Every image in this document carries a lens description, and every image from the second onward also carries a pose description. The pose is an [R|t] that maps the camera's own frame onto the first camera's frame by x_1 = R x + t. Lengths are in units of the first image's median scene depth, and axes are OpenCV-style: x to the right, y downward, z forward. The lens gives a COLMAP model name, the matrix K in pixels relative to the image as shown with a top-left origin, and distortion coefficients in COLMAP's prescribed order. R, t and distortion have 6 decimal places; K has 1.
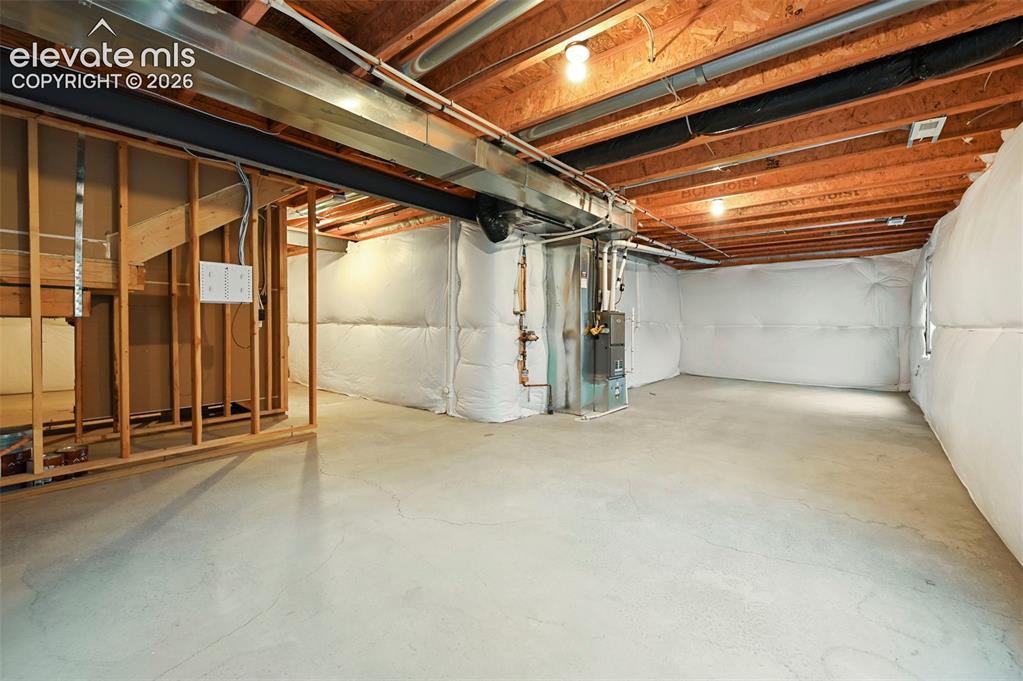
lens RADIAL K [[411.4, 0, 532.1], [0, 411.4, 328.0], [0, 0, 1]] dist [0.001006, 0.000260]
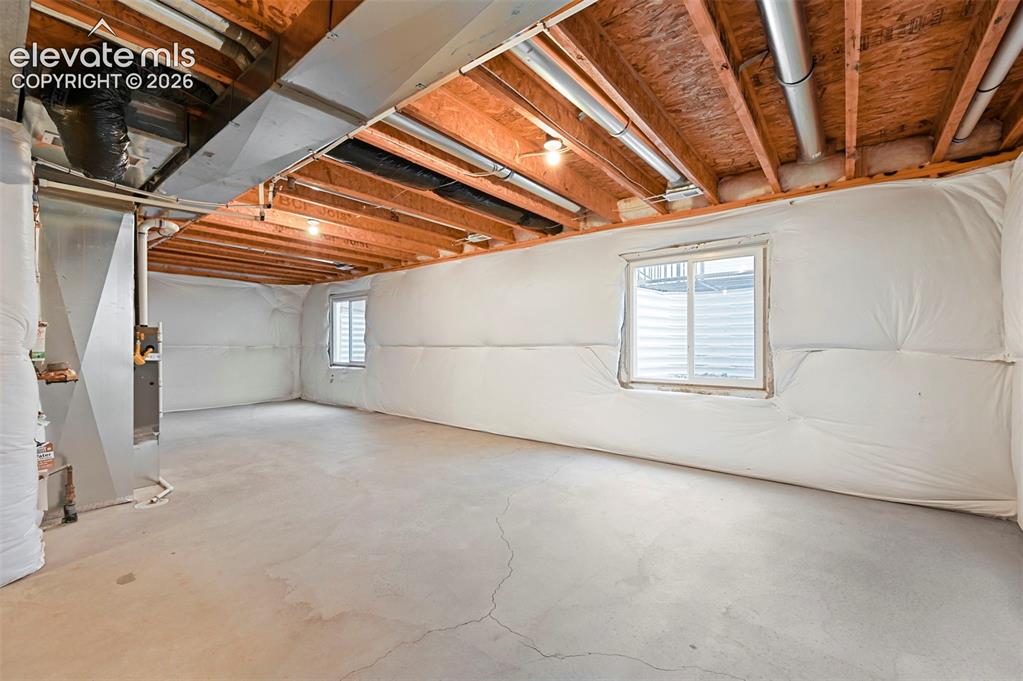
lens RADIAL K [[416.0, 0, 532.5], [0, 416.0, 343.2], [0, 0, 1]] dist [0.000102, 0.000227]
pose [[-0.012481, -0.002714, 0.999918, -0.576581], [0.010058, 0.999945, 0.002840, -0.013499], [-0.999872, 0.010093, -0.012453, 0.506555]]
